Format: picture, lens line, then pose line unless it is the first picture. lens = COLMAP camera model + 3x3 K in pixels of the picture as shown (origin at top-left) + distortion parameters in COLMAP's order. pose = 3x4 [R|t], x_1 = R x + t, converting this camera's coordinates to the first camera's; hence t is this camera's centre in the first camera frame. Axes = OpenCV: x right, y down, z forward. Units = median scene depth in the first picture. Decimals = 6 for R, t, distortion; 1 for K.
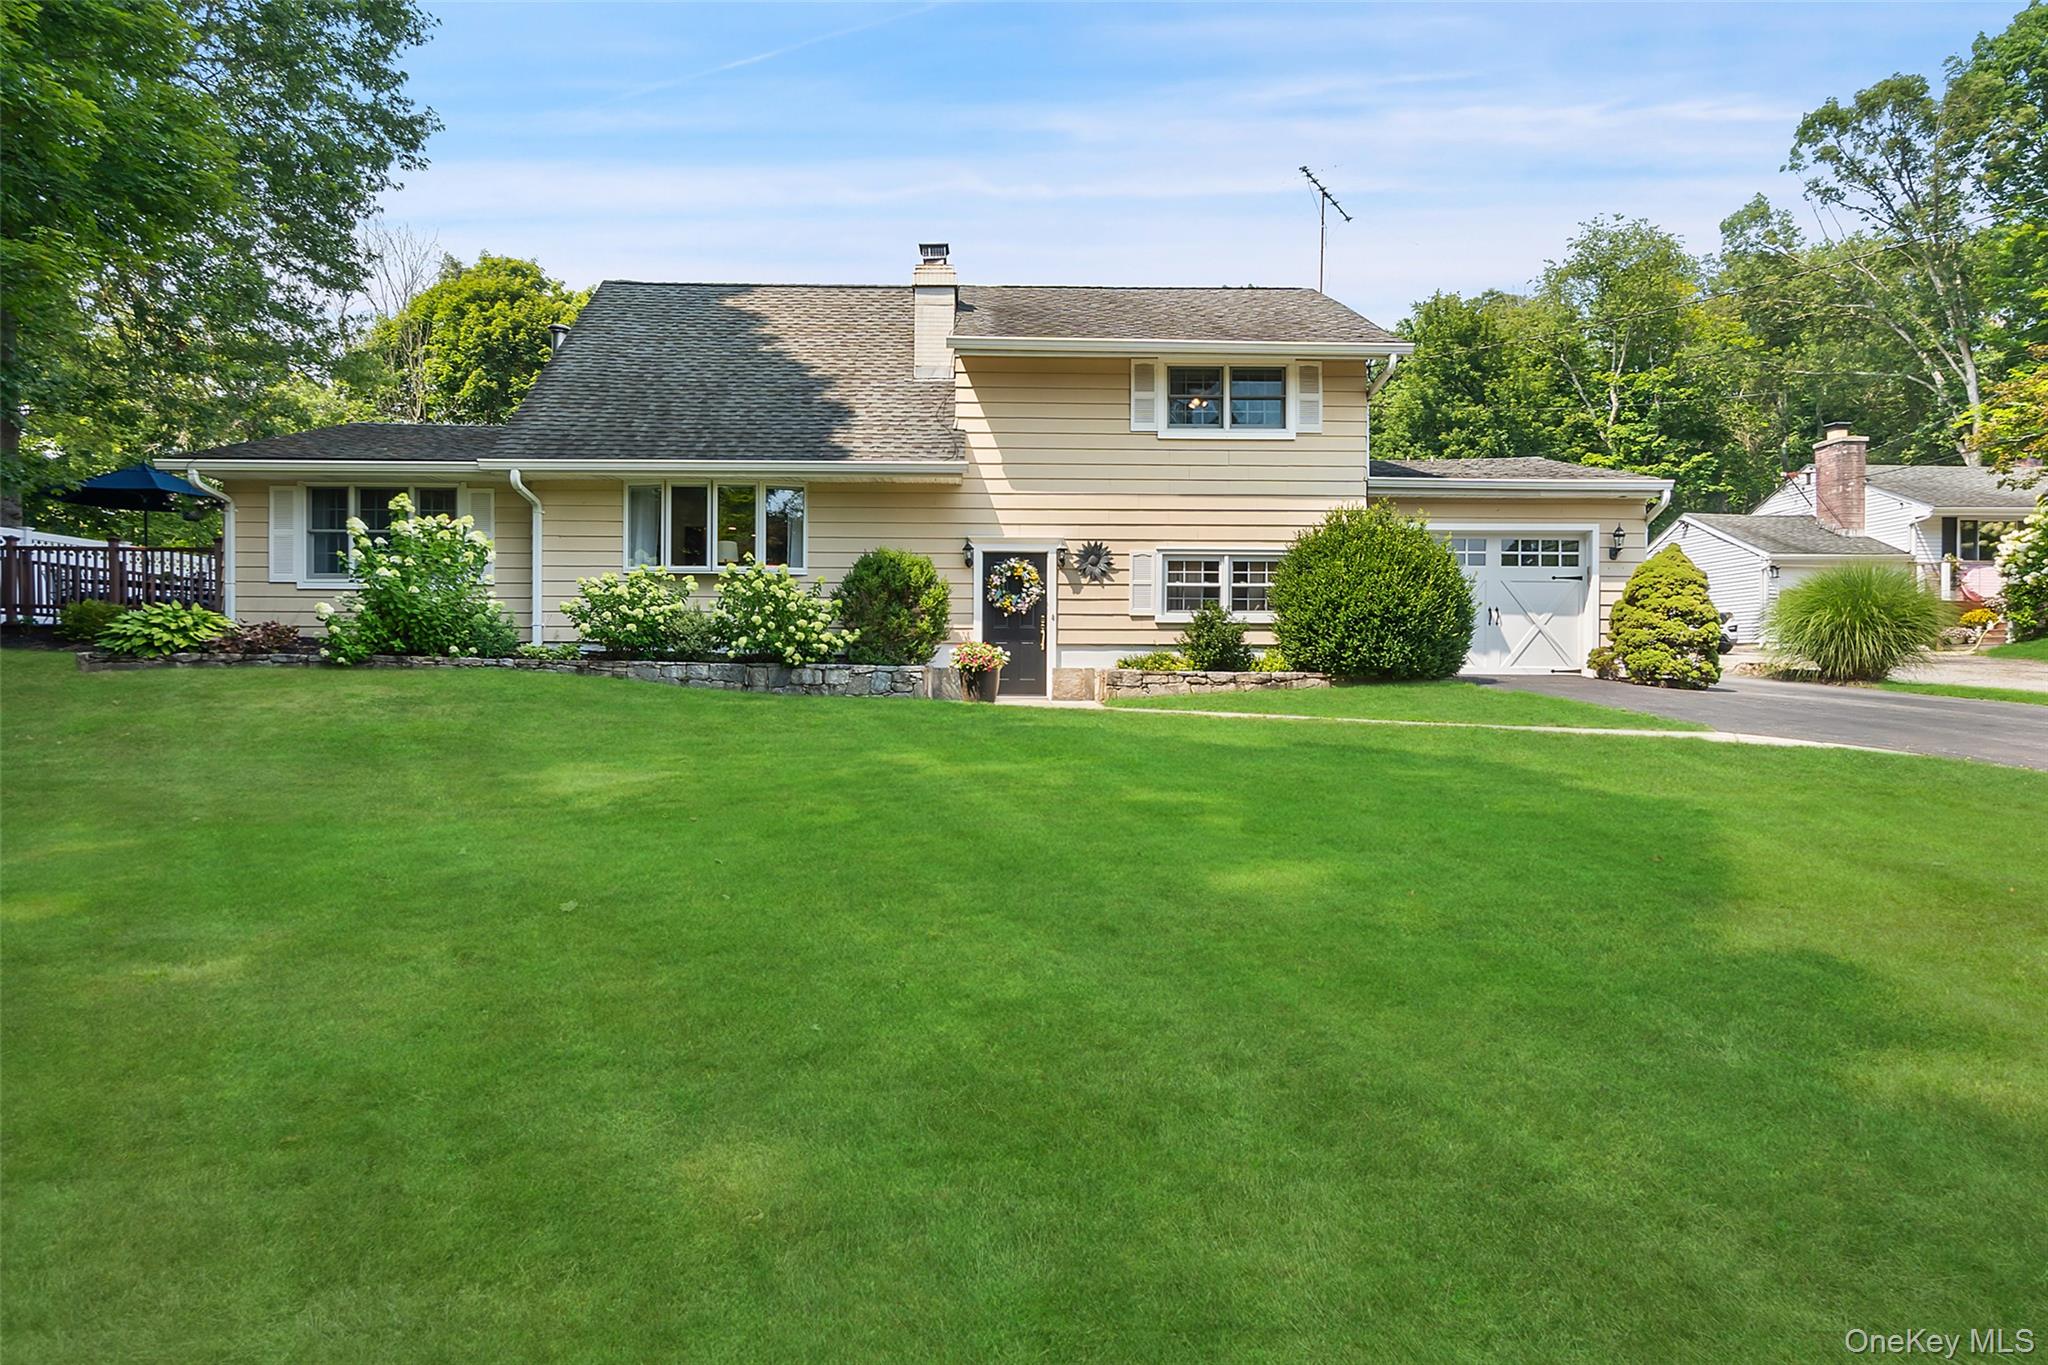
lens RADIAL K [[1158.5, 0, 1023.9], [0, 1158.5, 680.9], [0, 0, 1]] dist [-0.000208, -0.000550]
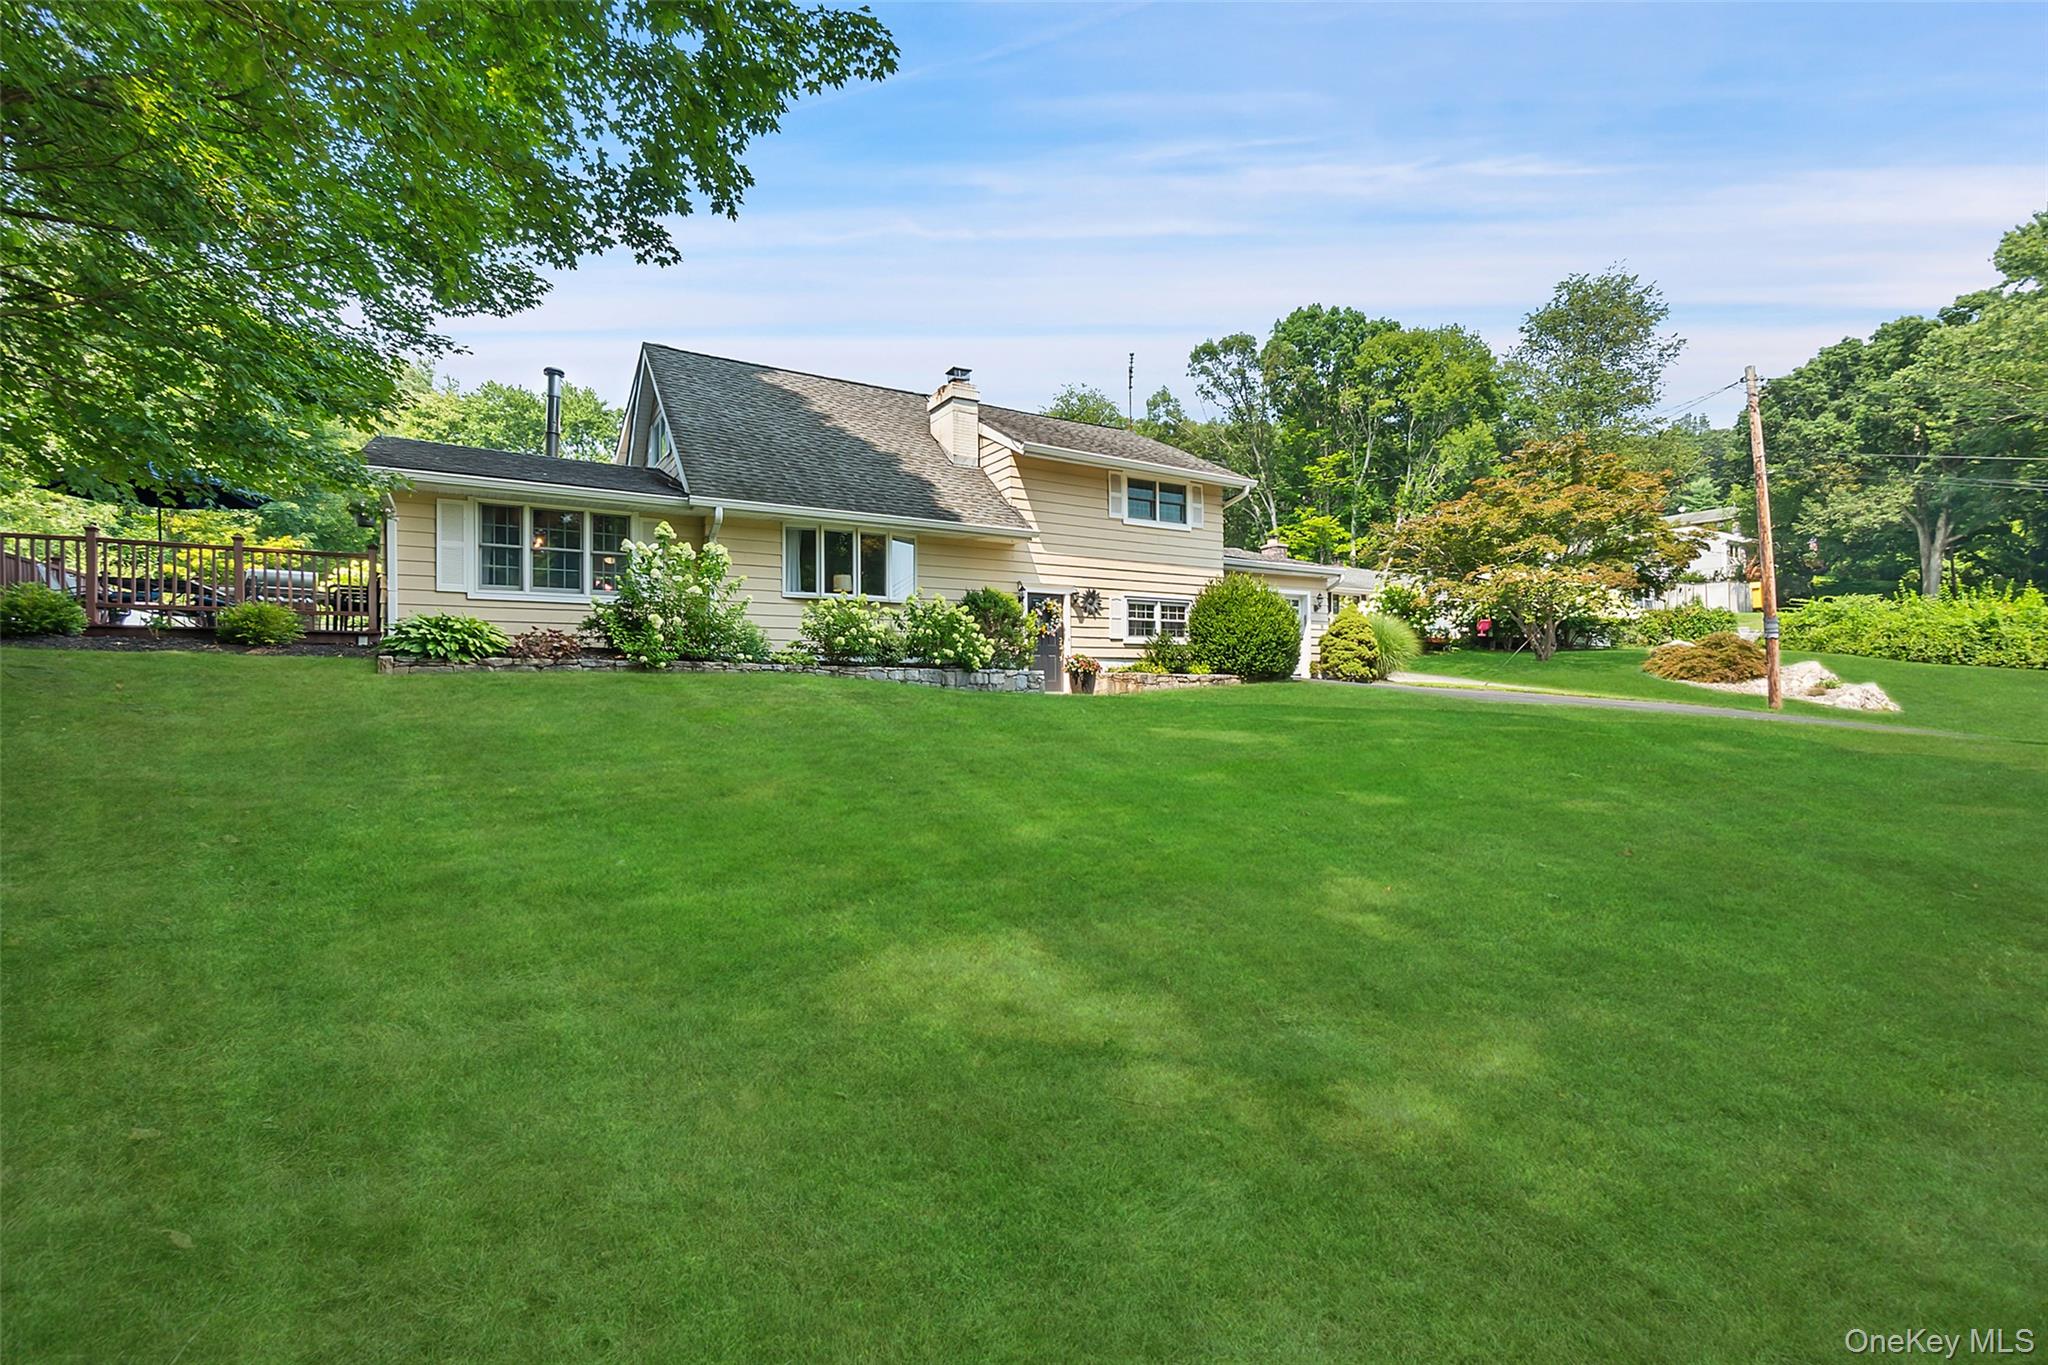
lens RADIAL K [[890.4, 0, 1023.2], [0, 890.4, 681.1], [0, 0, 1]] dist [0.003440, 0.000053]
pose [[0.865337, -0.005316, 0.501162, -0.594210], [0.008998, 0.999947, -0.004930, 0.004636], [-0.501109, 0.008776, 0.865340, 0.043829]]
